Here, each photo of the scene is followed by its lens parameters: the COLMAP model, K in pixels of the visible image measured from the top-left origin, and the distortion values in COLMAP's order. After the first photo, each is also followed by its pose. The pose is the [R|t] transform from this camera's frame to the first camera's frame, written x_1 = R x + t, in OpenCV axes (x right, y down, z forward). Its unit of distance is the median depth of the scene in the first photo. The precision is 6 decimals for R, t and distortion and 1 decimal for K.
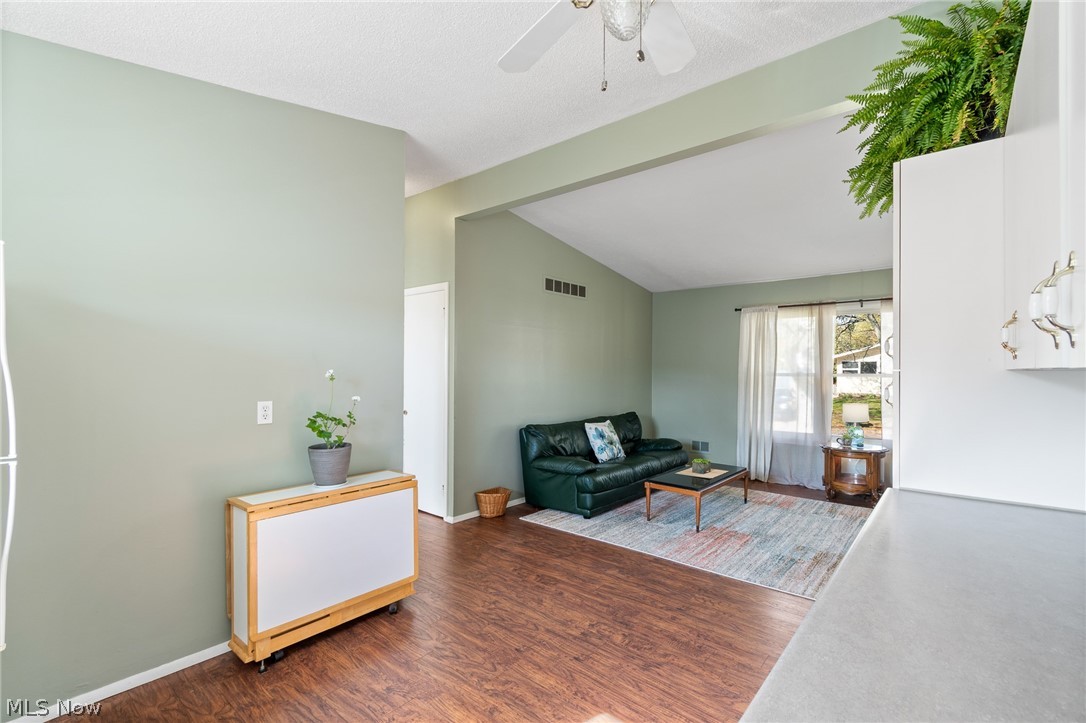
lens RADIAL K [[483.0, 0, 544.8], [0, 483.0, 371.0], [0, 0, 1]] dist [0.003096, 0.000099]
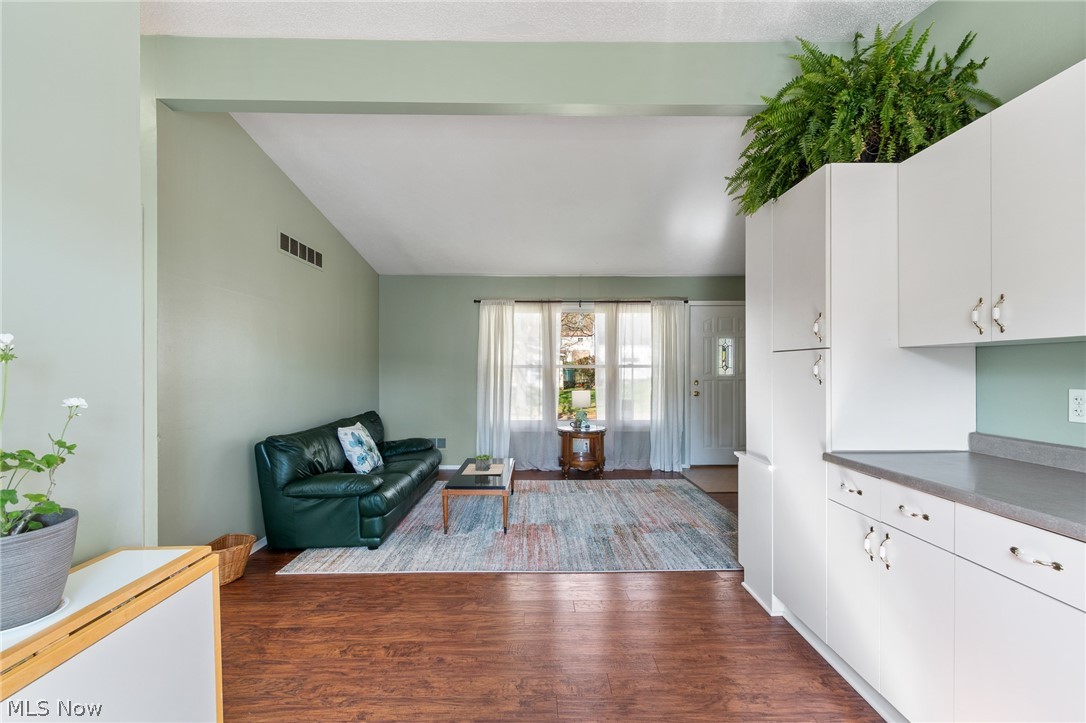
lens RADIAL K [[483.0, 0, 536.3], [0, 483.0, 371.7], [0, 0, 1]] dist [0.003096, 0.000099]
pose [[0.758559, -0.009276, 0.651539, -0.190234], [0.007264, 0.999957, 0.005780, 0.015660], [-0.651564, 0.000348, 0.758593, 0.210873]]
